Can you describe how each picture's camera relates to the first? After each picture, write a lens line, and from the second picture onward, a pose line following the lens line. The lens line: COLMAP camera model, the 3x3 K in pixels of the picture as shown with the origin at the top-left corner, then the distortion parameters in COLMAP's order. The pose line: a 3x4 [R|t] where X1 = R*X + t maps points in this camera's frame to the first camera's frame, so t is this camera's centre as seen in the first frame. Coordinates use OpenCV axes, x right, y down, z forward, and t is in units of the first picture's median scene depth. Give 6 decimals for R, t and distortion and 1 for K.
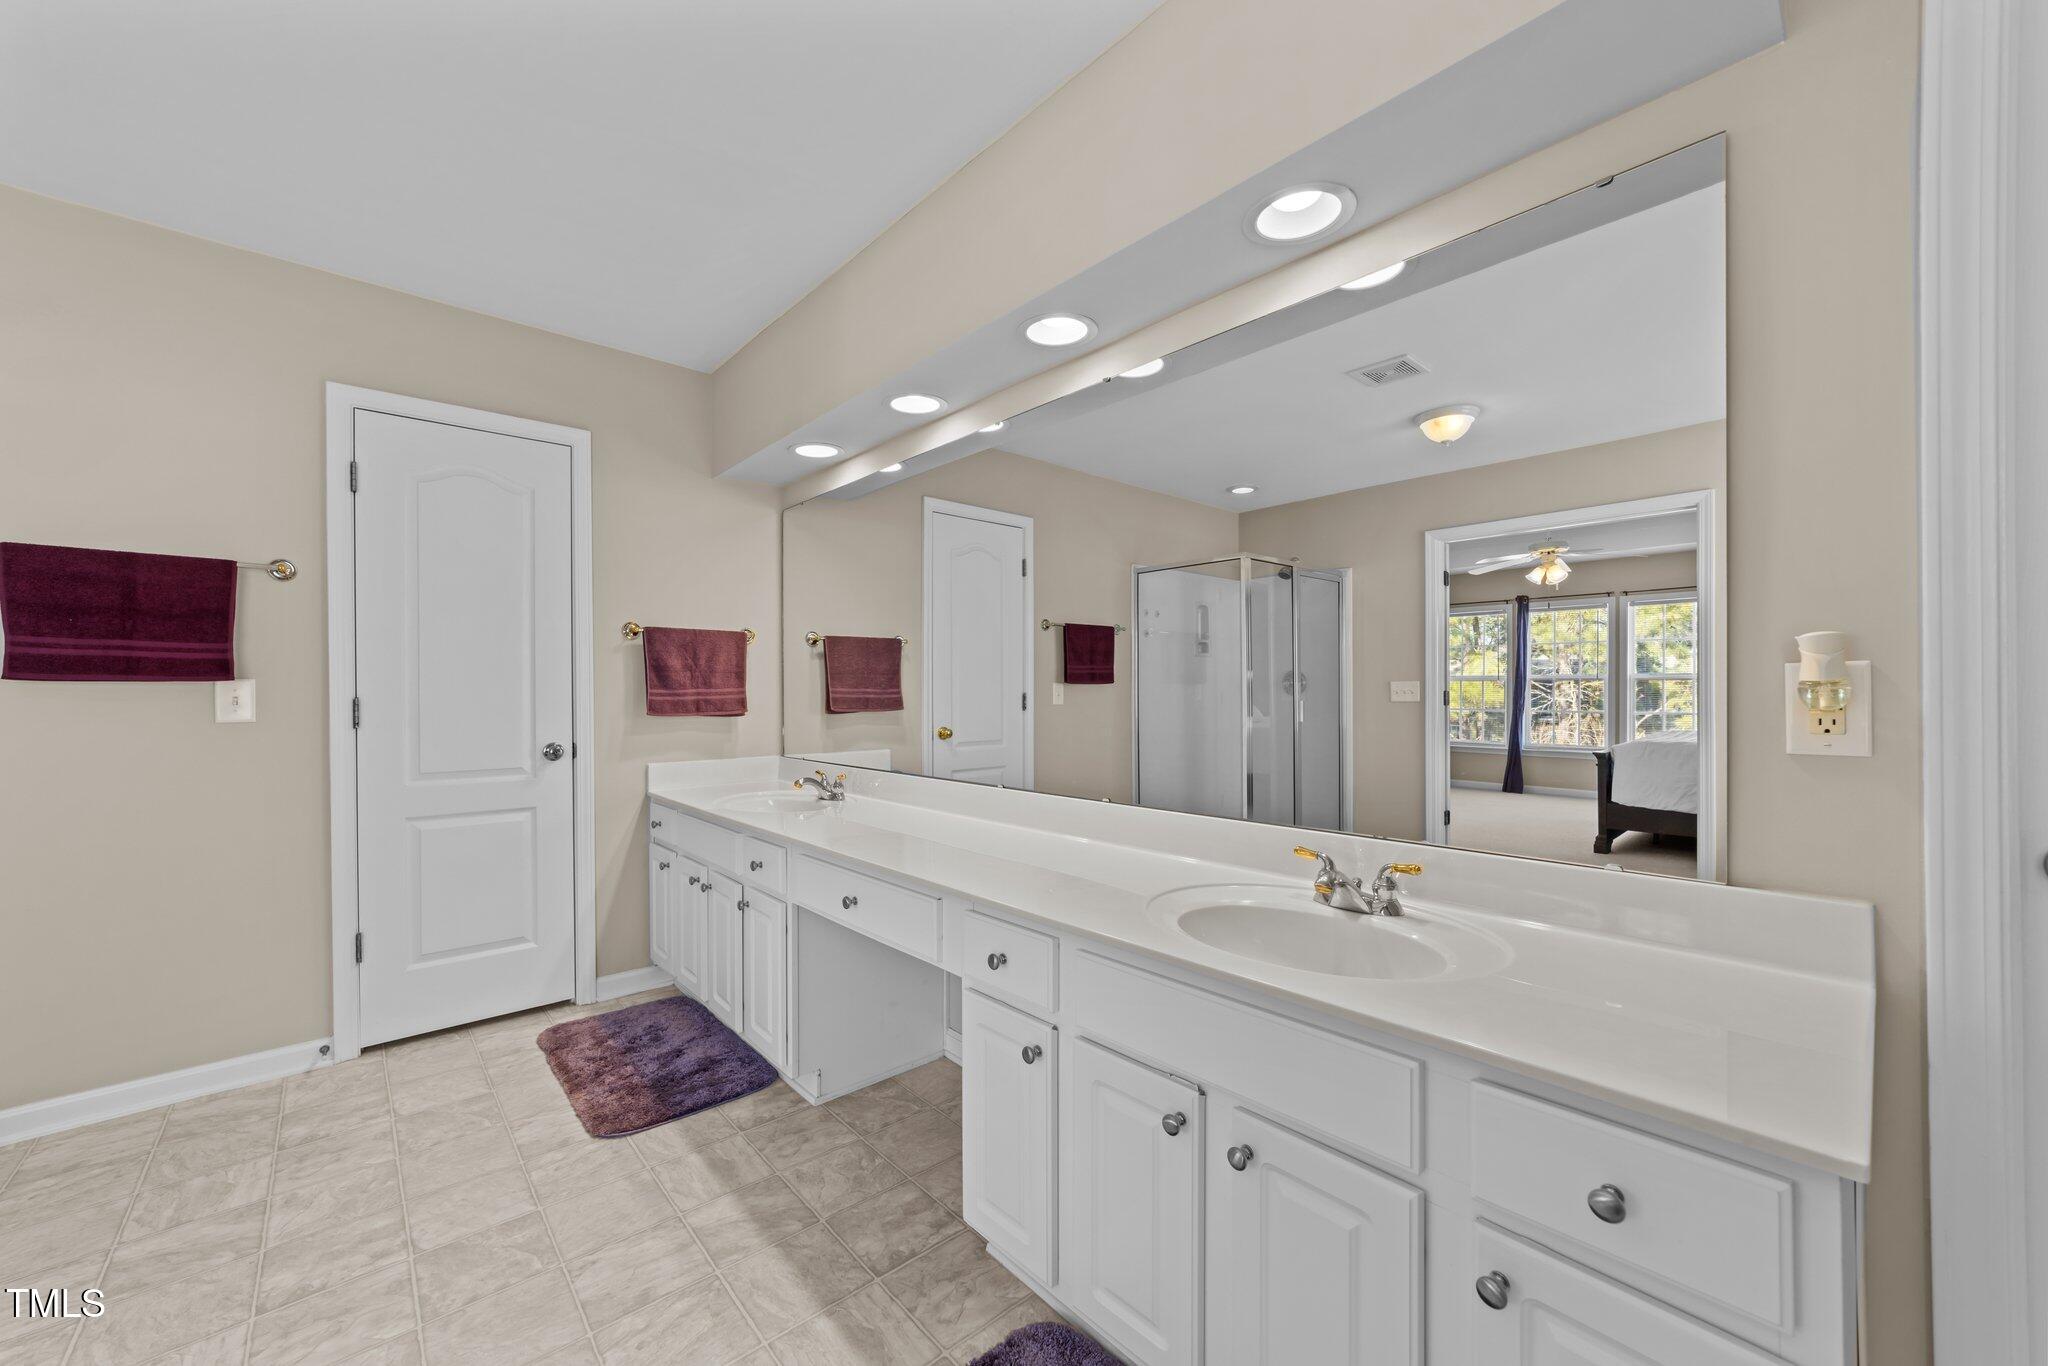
lens RADIAL K [[778.8, 0, 1024.2], [0, 778.8, 691.5], [0, 0, 1]] dist [0.000515, 0.000087]
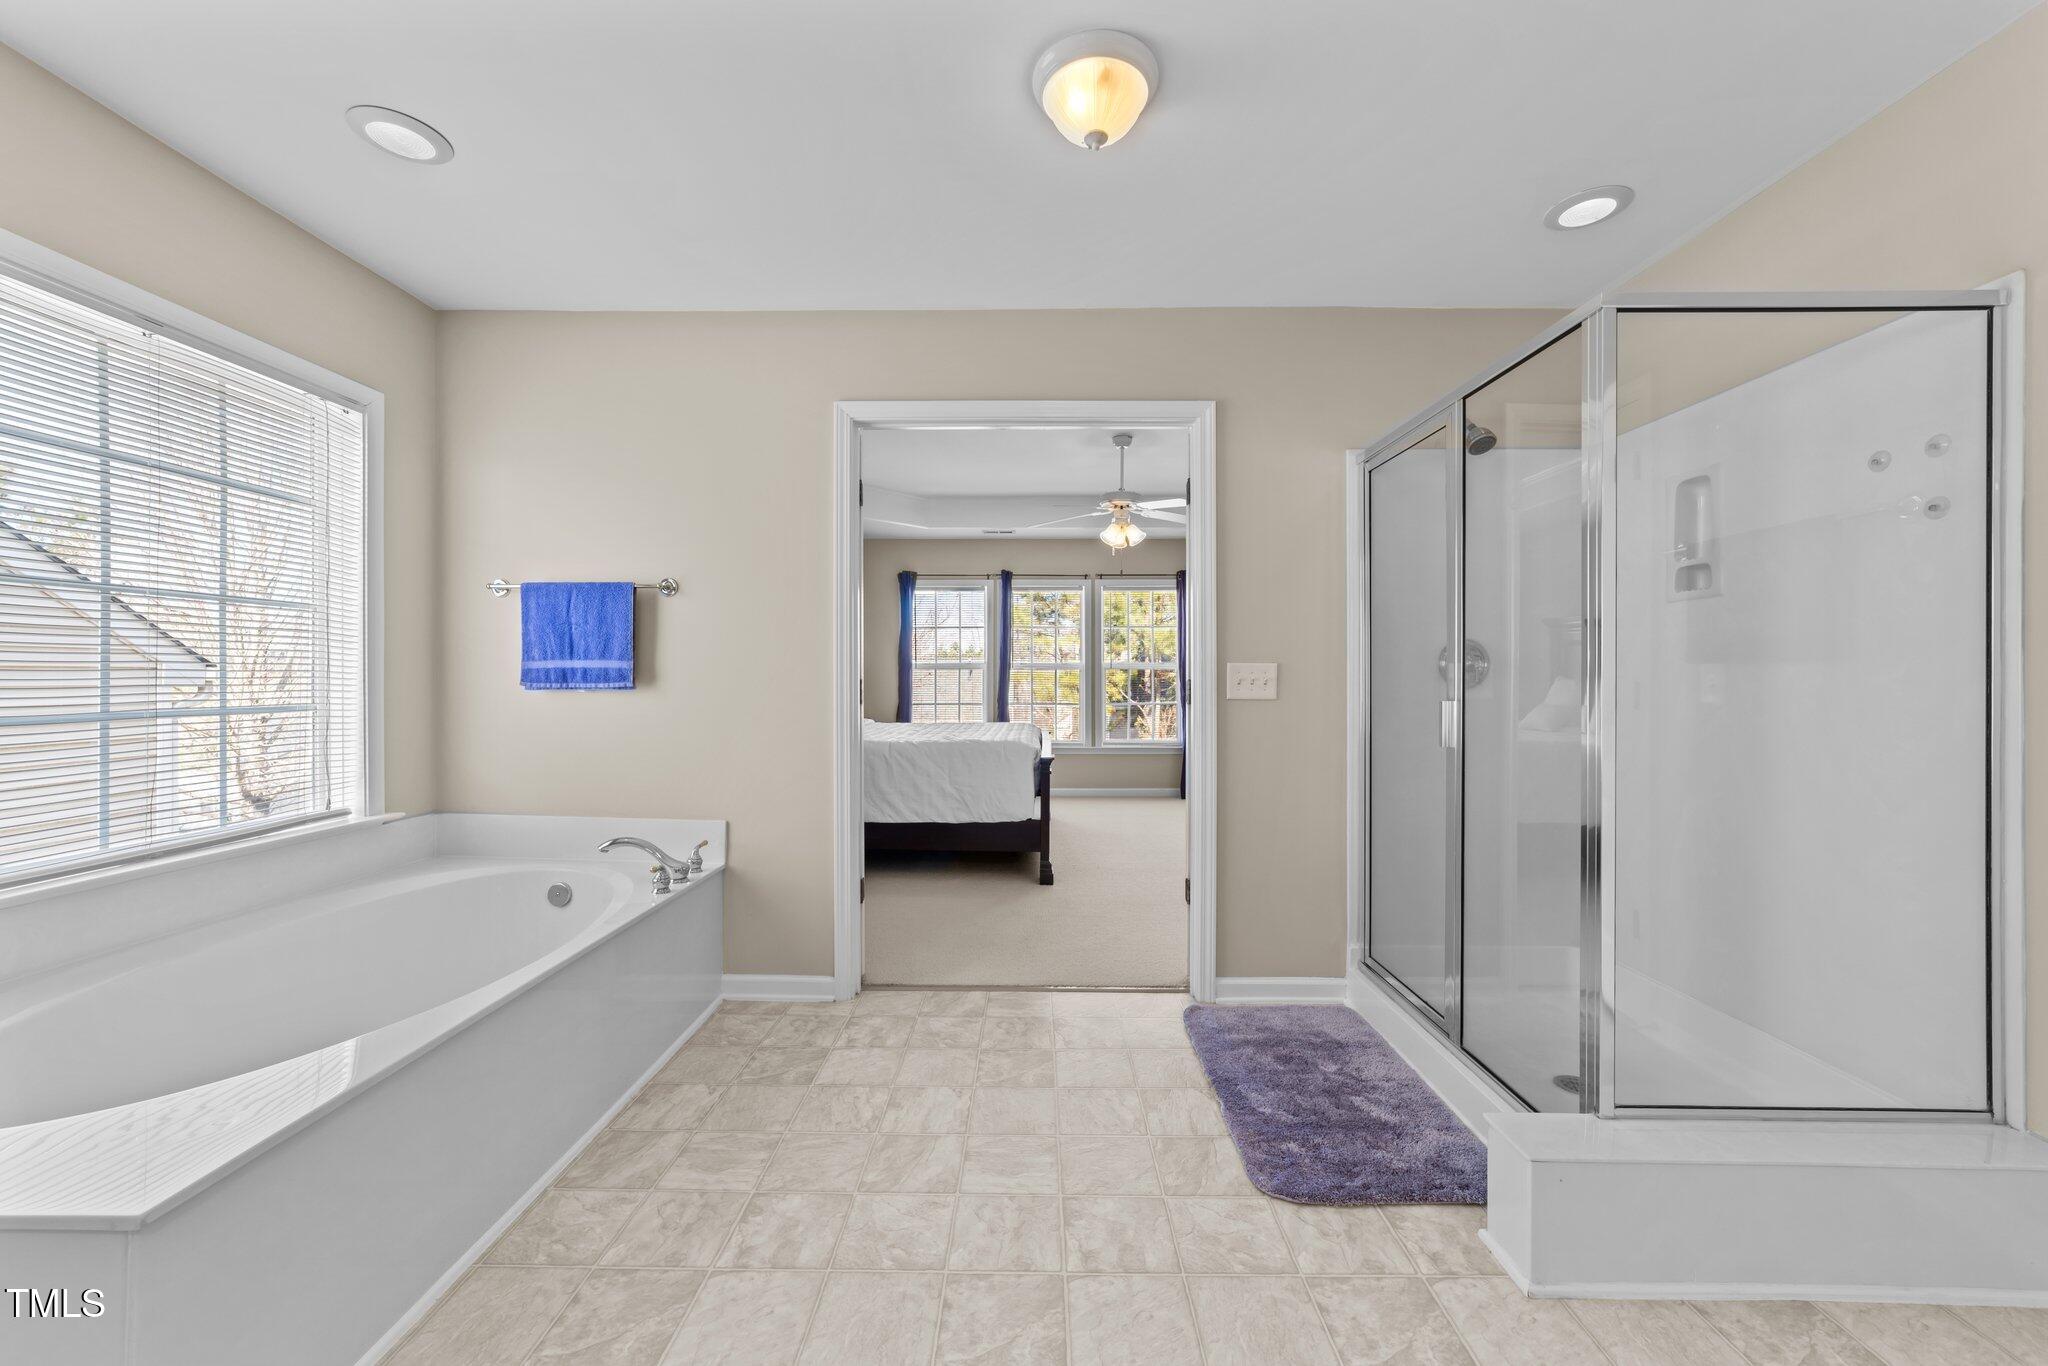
lens RADIAL K [[778.8, 0, 1021.9], [0, 778.8, 680.1], [0, 0, 1]] dist [0.000515, 0.000087]
pose [[-0.677500, 0.002668, -0.735518, 0.064865], [0.002435, 0.999996, 0.001385, 0.007083], [0.735518, -0.000853, -0.677504, 1.868910]]
